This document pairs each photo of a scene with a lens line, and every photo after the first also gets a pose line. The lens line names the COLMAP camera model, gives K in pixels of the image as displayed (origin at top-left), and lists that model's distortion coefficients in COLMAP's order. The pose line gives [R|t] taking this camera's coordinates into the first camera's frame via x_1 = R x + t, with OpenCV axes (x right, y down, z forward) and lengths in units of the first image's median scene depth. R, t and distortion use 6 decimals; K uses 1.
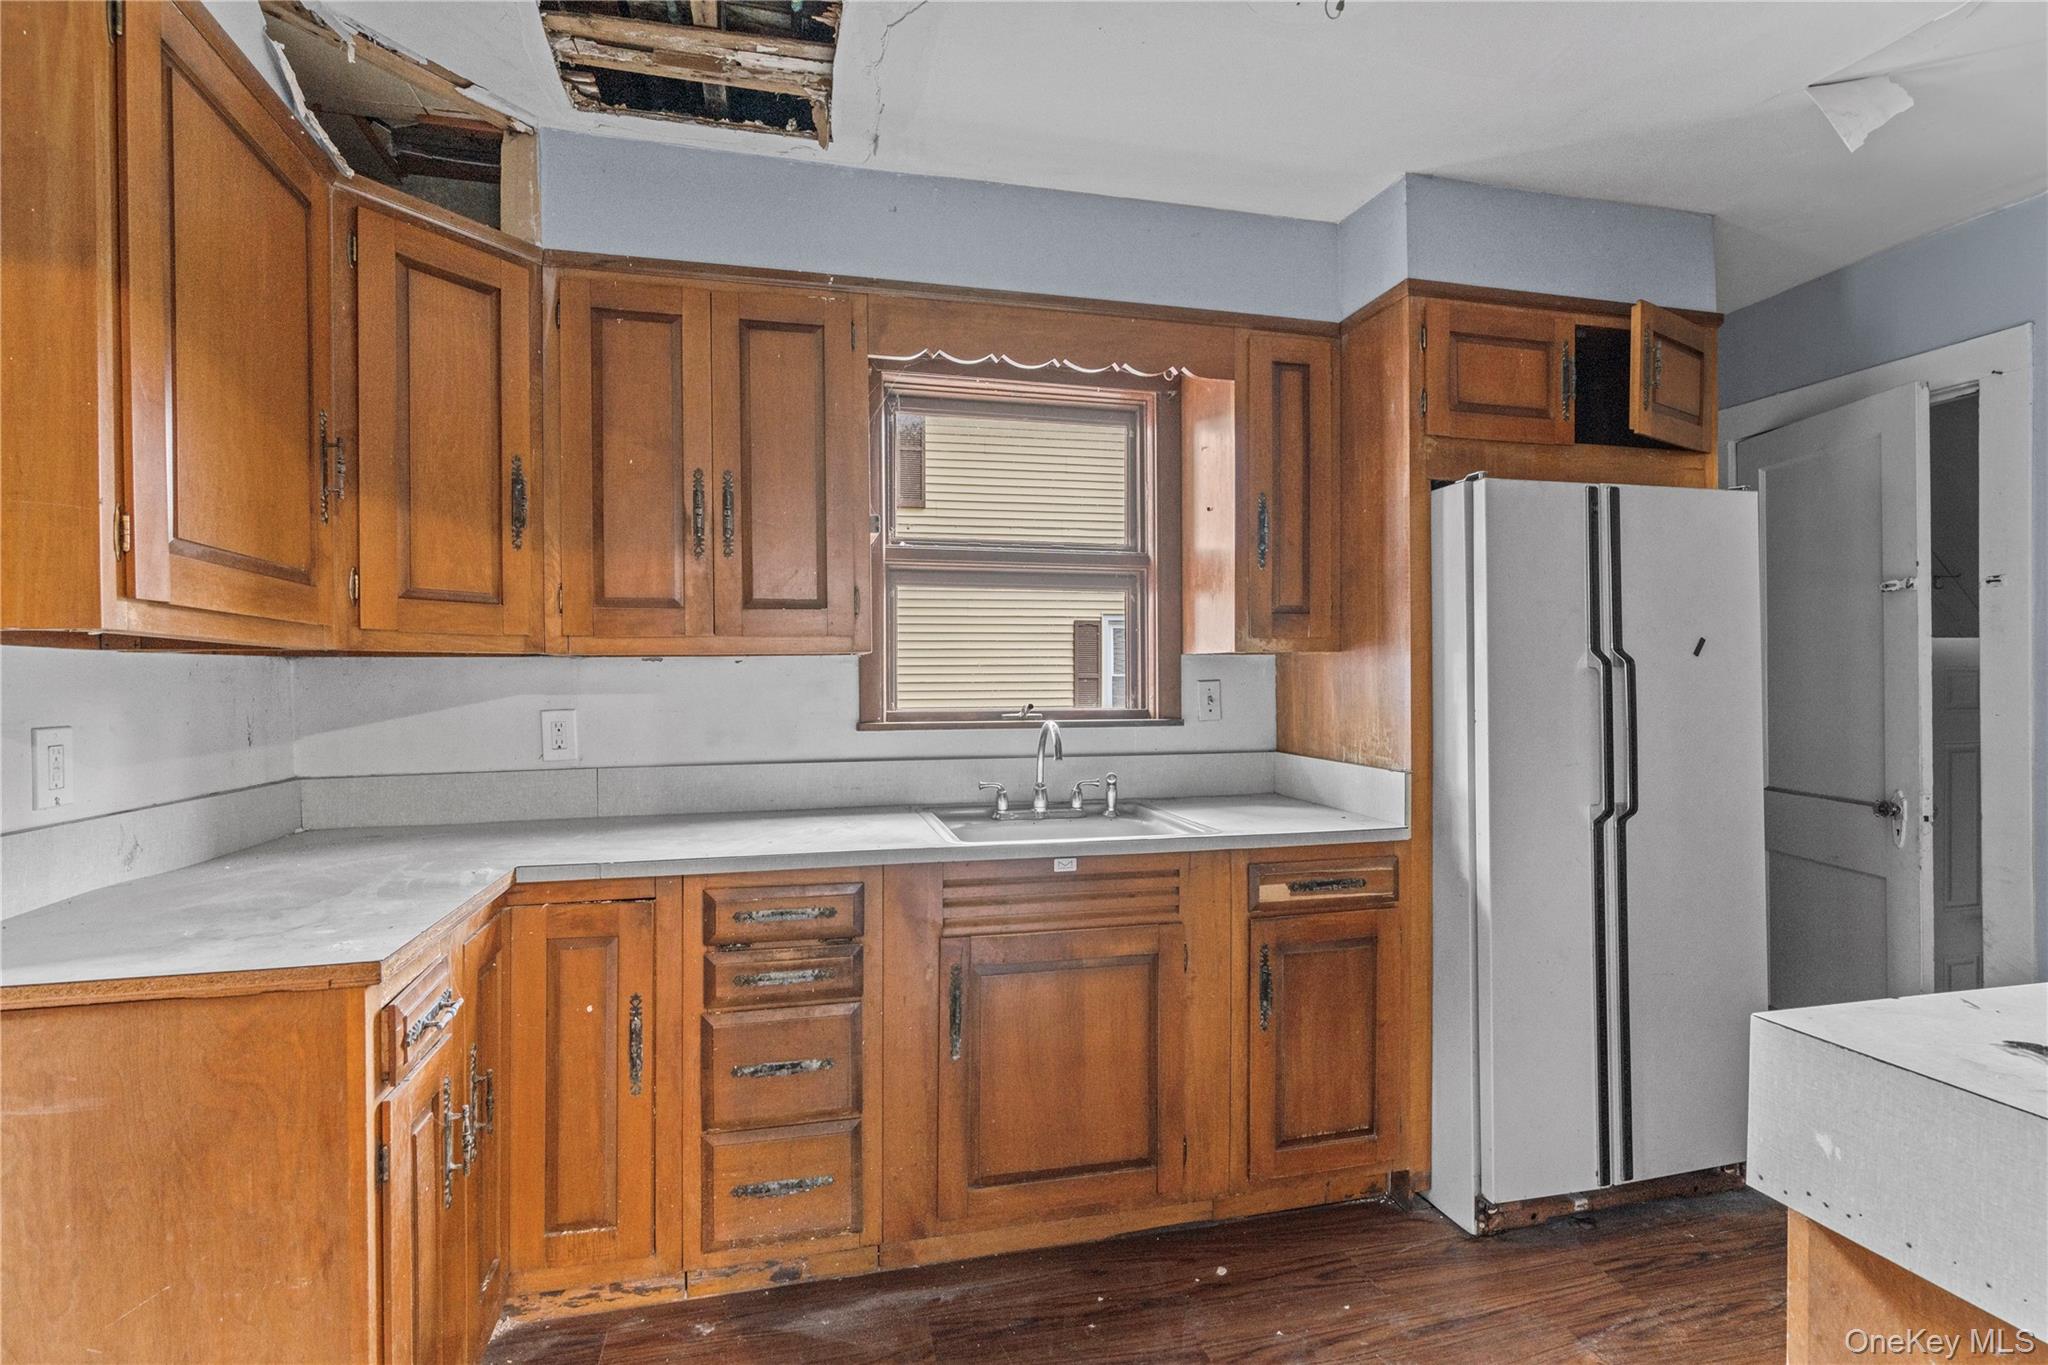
lens RADIAL K [[933.3, 0, 1001.7], [0, 933.3, 690.0], [0, 0, 1]] dist [-0.009747, 0.003417]
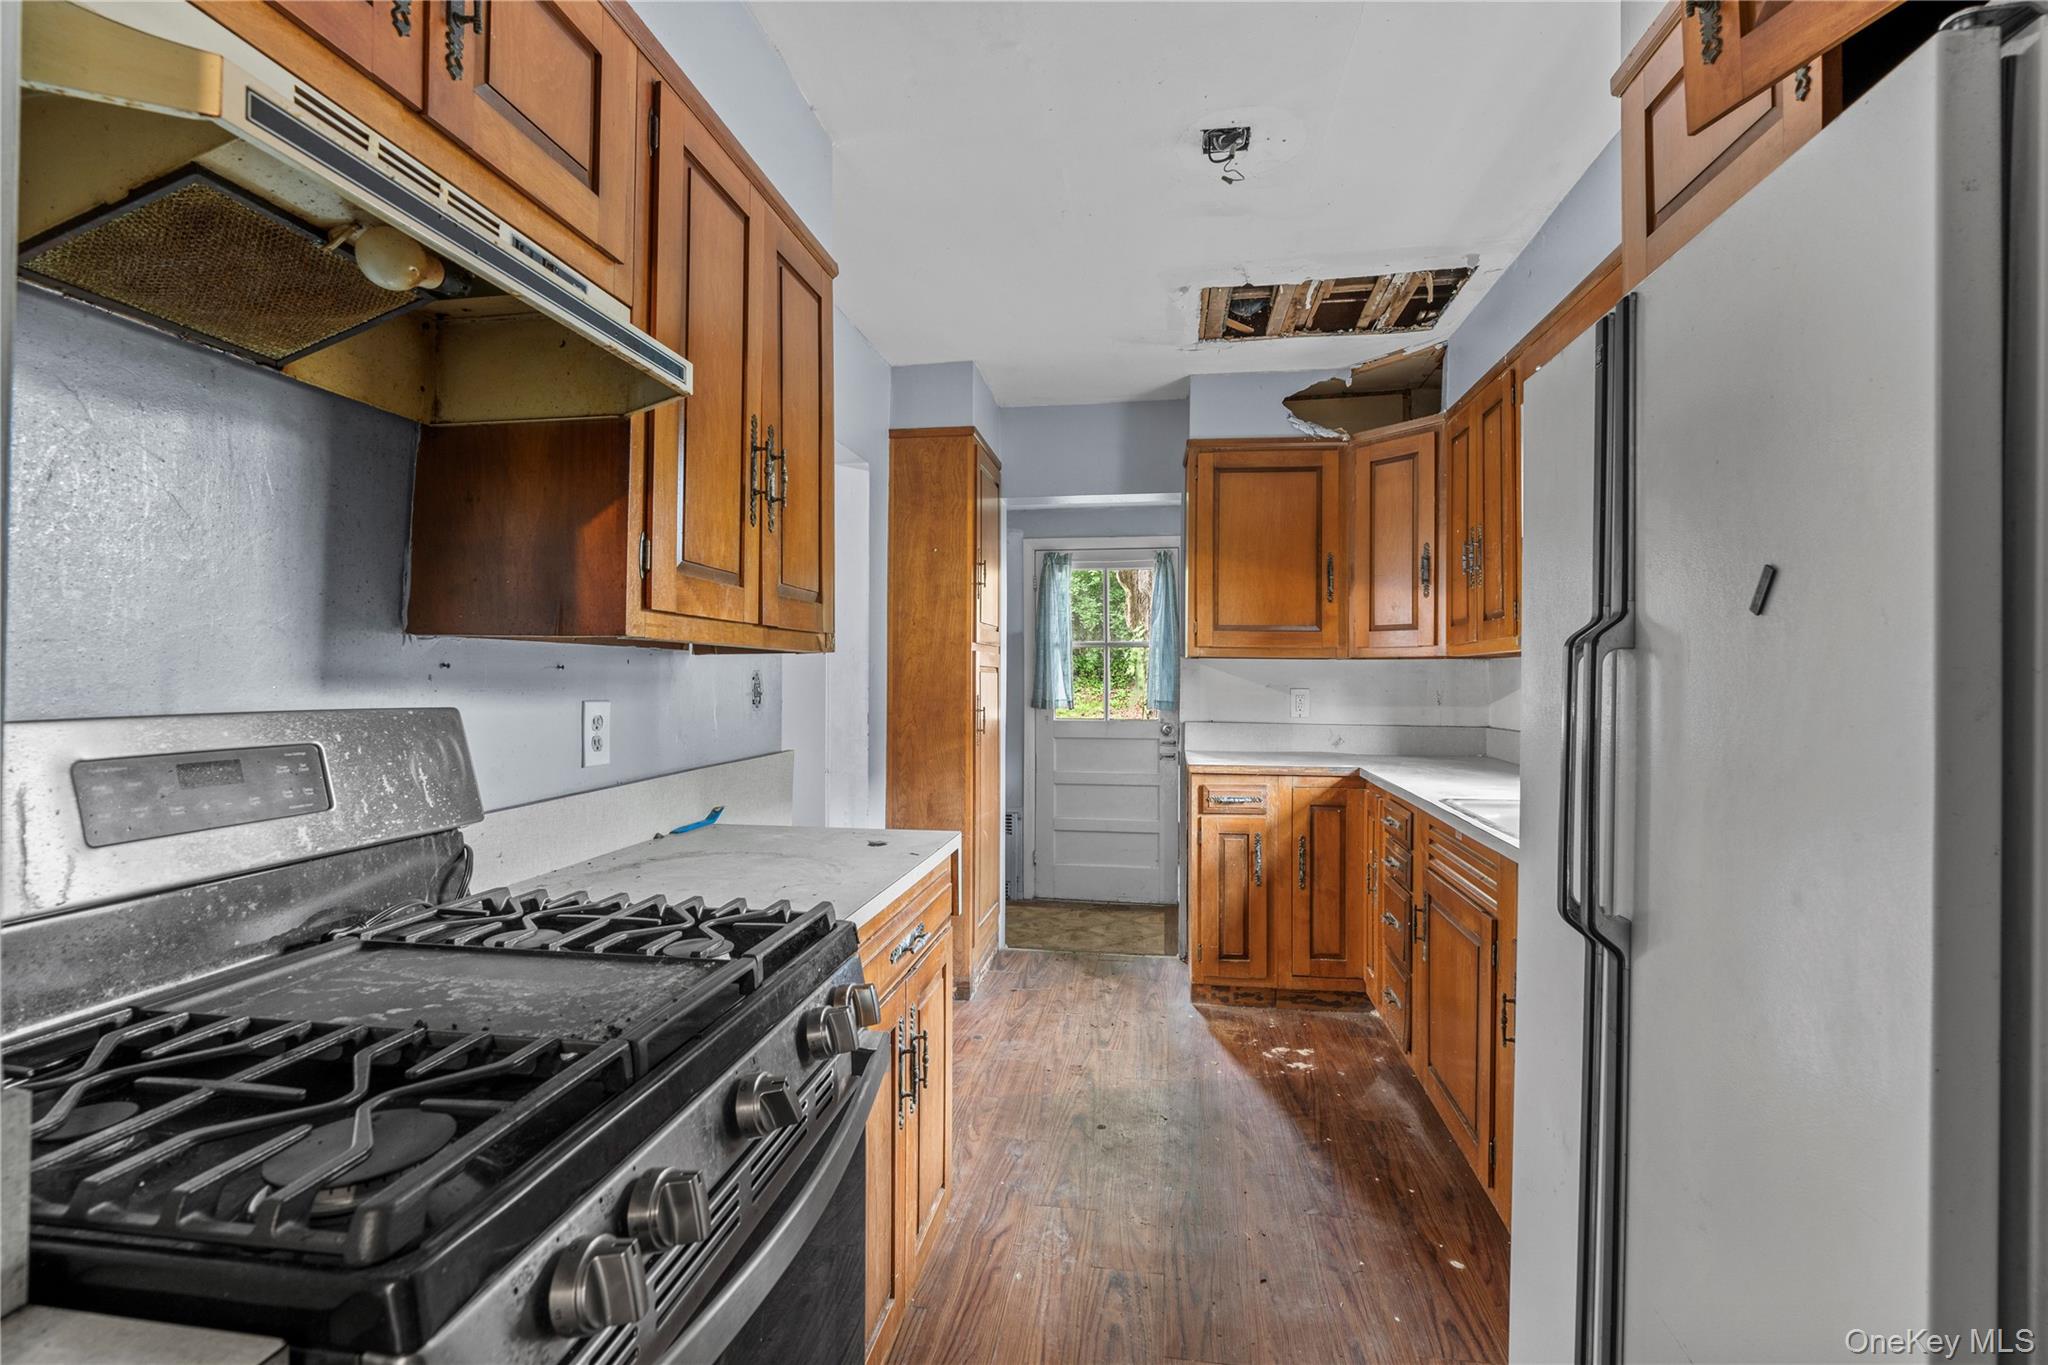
lens RADIAL K [[933.3, 0, 1033.4], [0, 933.3, 673.5], [0, 0, 1]] dist [-0.009747, 0.003417]
pose [[-0.373053, 0.004141, -0.927801, 1.225570], [-0.010748, 0.999904, 0.008784, -0.012565], [0.927748, 0.013249, -0.372973, 0.868020]]
